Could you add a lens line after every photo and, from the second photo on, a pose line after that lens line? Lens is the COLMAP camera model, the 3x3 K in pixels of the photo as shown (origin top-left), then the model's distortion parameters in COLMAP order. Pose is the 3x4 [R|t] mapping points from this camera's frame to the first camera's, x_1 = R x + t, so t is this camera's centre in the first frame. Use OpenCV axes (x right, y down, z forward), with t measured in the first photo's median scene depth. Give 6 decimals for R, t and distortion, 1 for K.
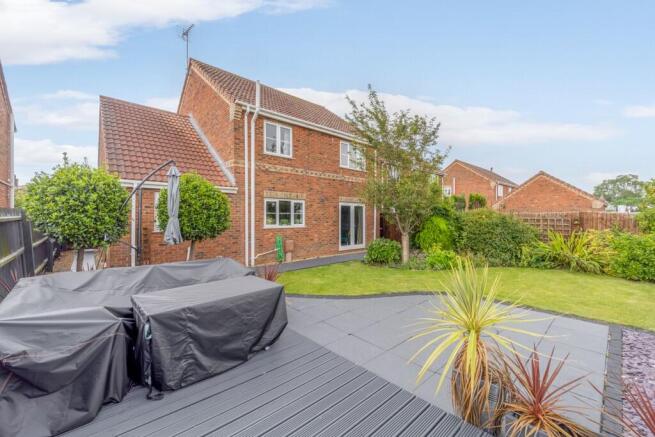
lens RADIAL K [[268.8, 0, 327.5], [0, 268.8, 218.5], [0, 0, 1]] dist [-0.001403, -0.000193]
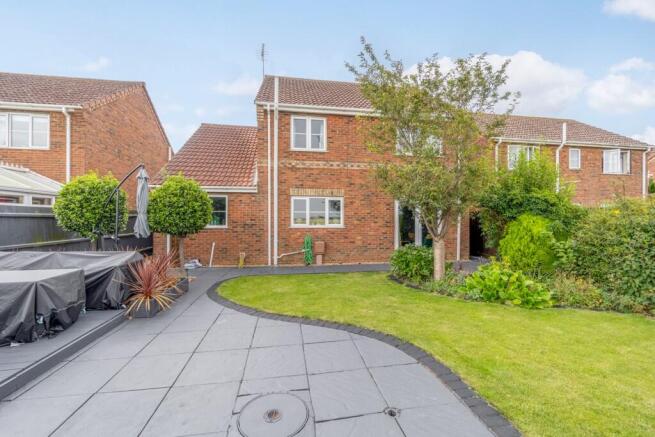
lens RADIAL K [[268.8, 0, 327.5], [0, 268.8, 218.5], [0, 0, 1]] dist [-0.001403, -0.000193]
pose [[0.836441, -0.001059, -0.548057, 0.398453], [-0.004992, 0.999942, -0.009551, 0.012171], [0.548035, 0.010725, 0.836387, 0.263007]]
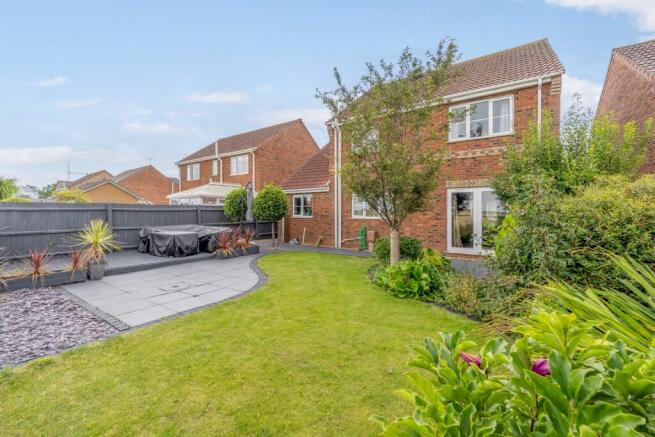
lens RADIAL K [[268.8, 0, 327.5], [0, 268.8, 218.5], [0, 0, 1]] dist [-0.001403, -0.000193]
pose [[0.234475, 0.023591, -0.971836, 0.881793], [-0.008039, 0.999718, 0.022328, 0.010815], [0.972089, 0.002578, 0.234599, 0.612362]]
